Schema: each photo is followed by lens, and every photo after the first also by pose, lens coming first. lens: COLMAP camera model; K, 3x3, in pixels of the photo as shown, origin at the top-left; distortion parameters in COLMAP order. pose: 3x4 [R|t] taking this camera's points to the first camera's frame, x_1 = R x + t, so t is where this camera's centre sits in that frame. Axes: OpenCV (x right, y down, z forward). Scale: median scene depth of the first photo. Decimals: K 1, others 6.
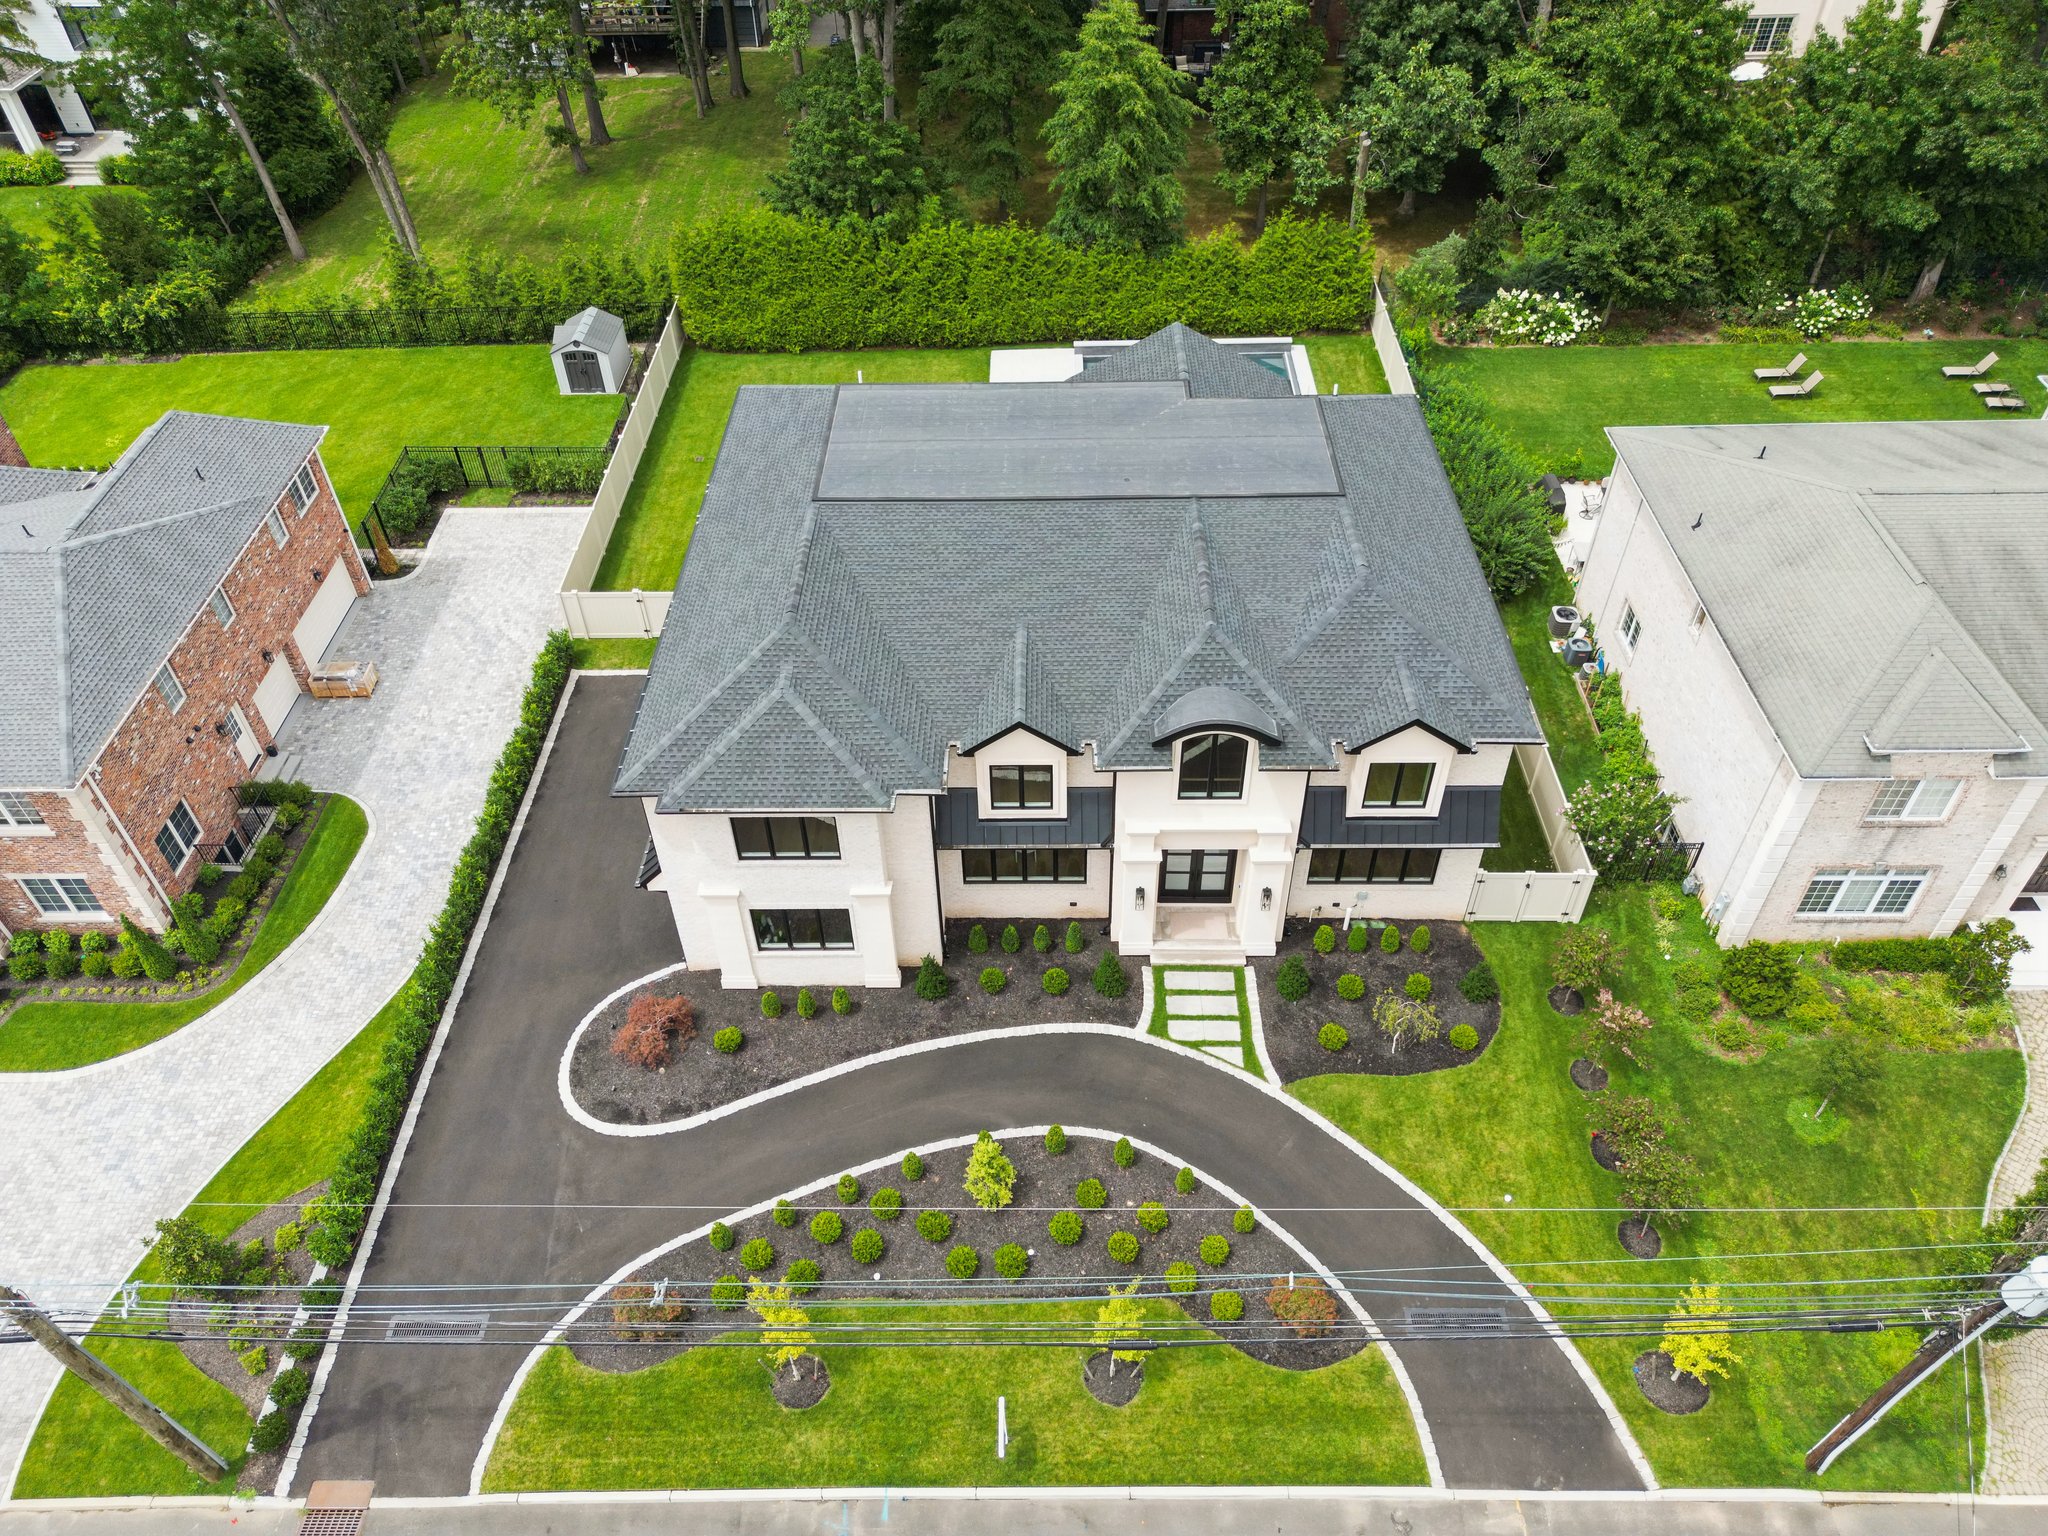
lens RADIAL K [[1436.3, 0, 1024.2], [0, 1436.3, 727.8], [0, 0, 1]] dist [0.066756, -0.064758]
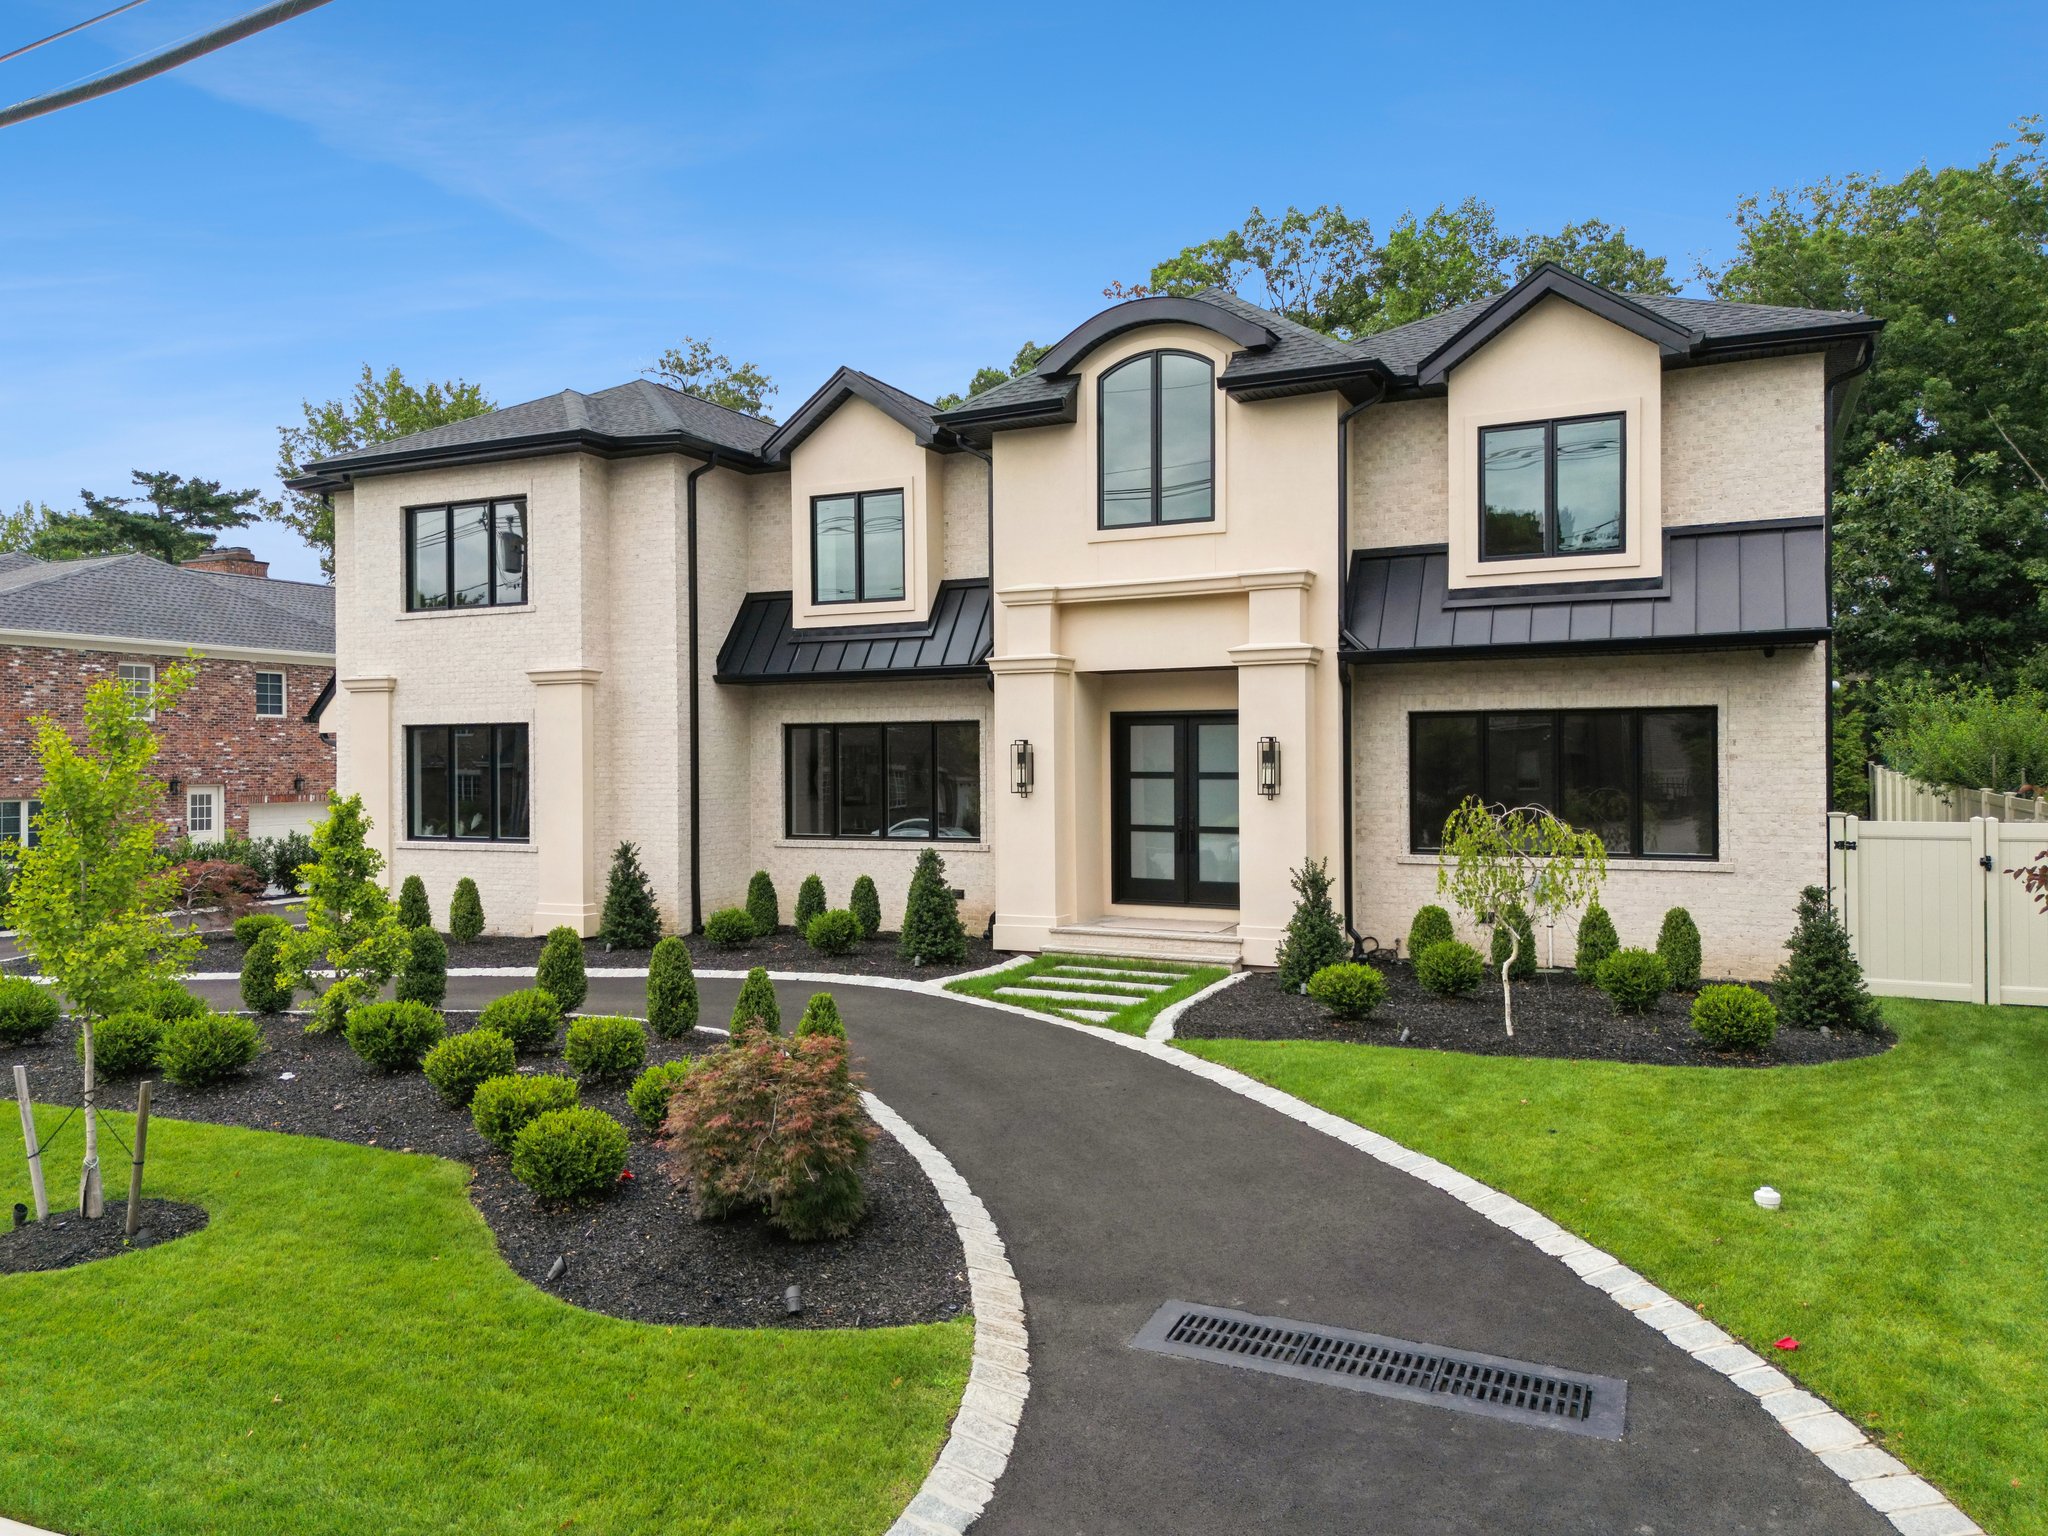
lens RADIAL K [[1441.8, 0, 1022.4], [0, 1441.8, 740.8], [0, 0, 1]] dist [0.054890, -0.041669]
pose [[0.907686, 0.010716, -0.419513, 0.249278], [-0.288100, 0.742781, -0.604380, 0.355443], [0.305130, 0.669449, 0.677299, 0.569102]]
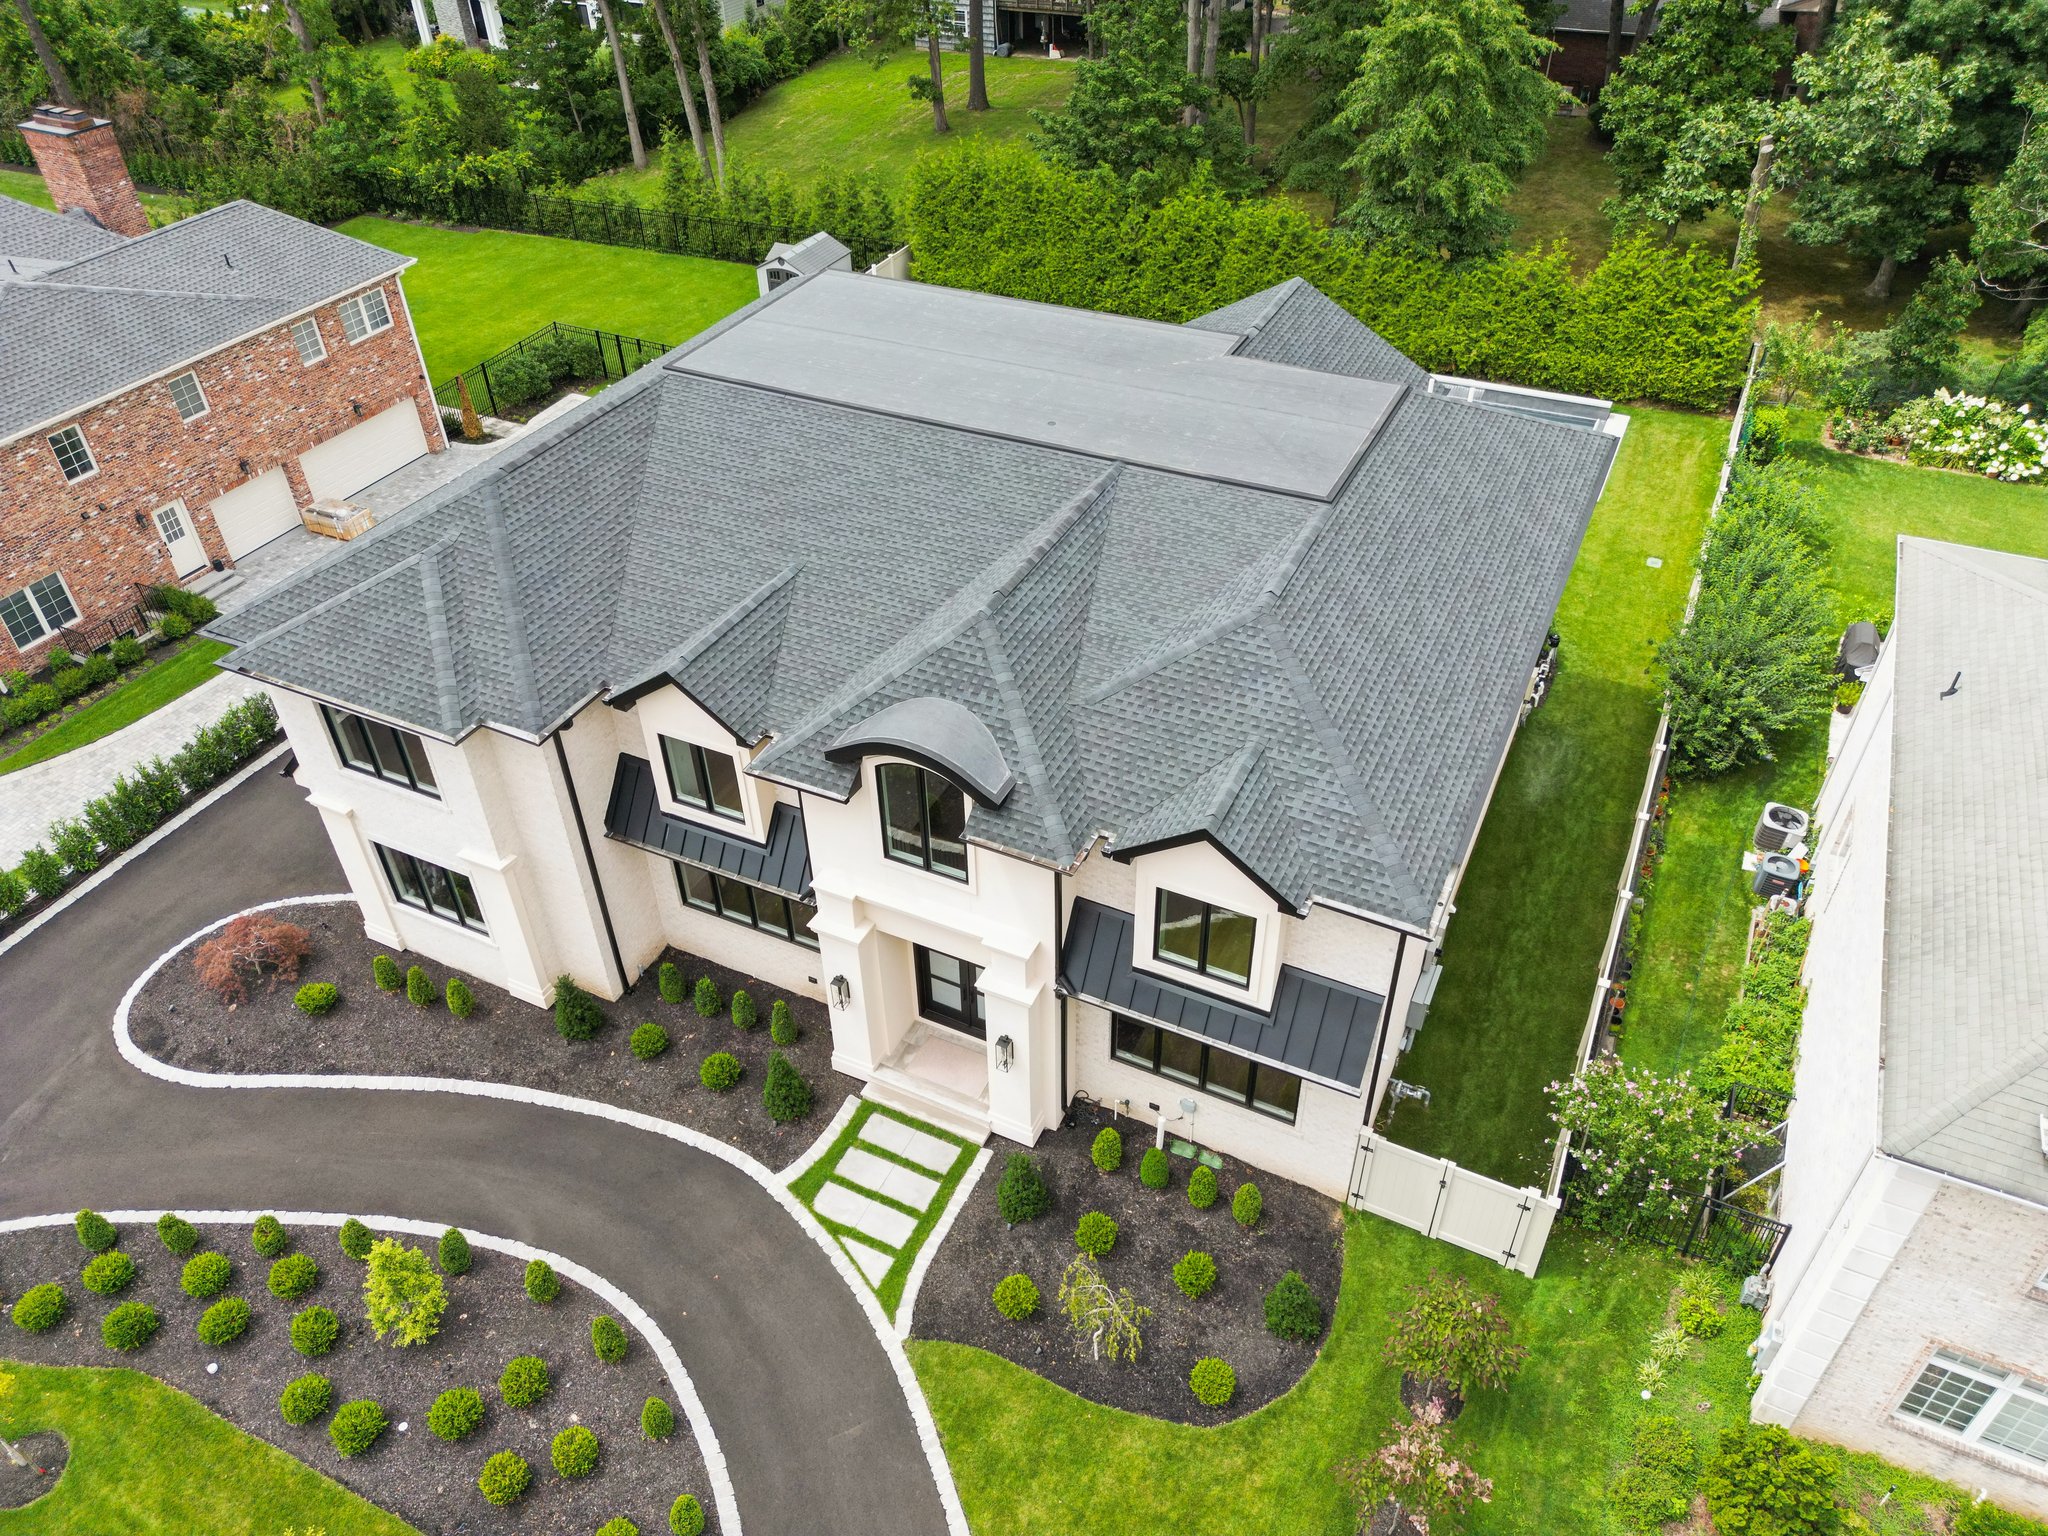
lens RADIAL K [[1441.8, 0, 1022.4], [0, 1441.8, 740.8], [0, 0, 1]] dist [0.054890, -0.041669]
pose [[0.906186, 0.261146, -0.332610, 0.307264], [-0.281245, 0.959550, -0.012861, -0.009591], [0.315797, 0.105199, 0.942977, 0.319105]]
